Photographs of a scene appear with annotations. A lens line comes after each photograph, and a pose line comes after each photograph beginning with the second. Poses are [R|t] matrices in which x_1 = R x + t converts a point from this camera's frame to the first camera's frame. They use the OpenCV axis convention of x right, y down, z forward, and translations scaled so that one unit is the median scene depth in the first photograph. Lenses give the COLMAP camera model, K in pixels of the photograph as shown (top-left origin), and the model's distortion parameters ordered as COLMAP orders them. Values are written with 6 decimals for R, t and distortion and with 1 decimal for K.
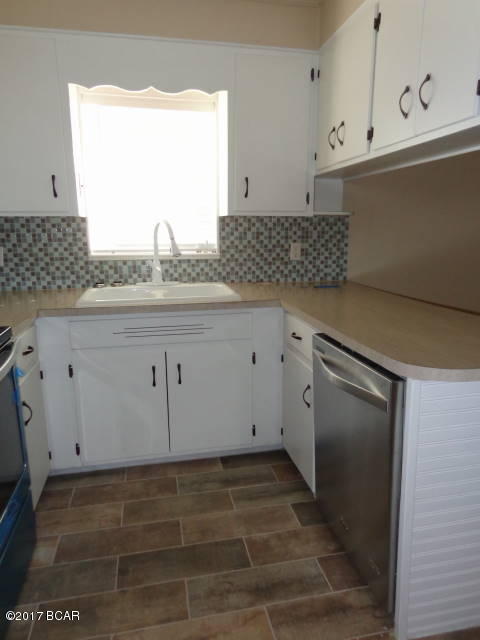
lens RADIAL K [[458.8, 0, 240.9], [0, 458.8, 314.9], [0, 0, 1]] dist [0.018207, 0.021302]
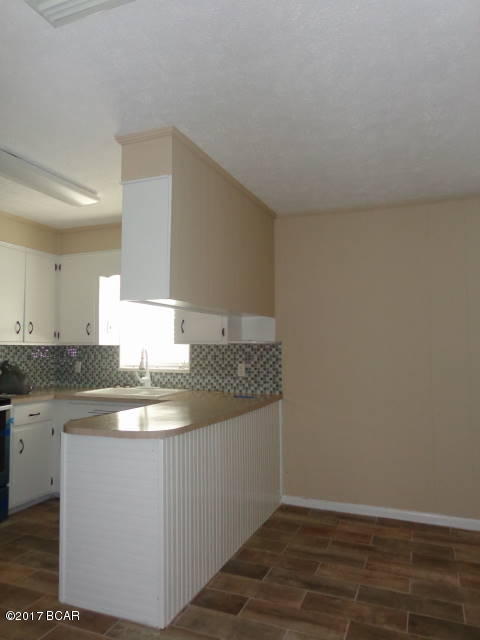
lens RADIAL K [[458.8, 0, 236.3], [0, 458.8, 320.7], [0, 0, 1]] dist [0.018207, 0.021302]
pose [[0.823190, -0.028389, -0.567056, 0.879762], [-0.108614, 0.972430, -0.206358, -0.000752], [0.557280, 0.231463, 0.797411, -0.102442]]
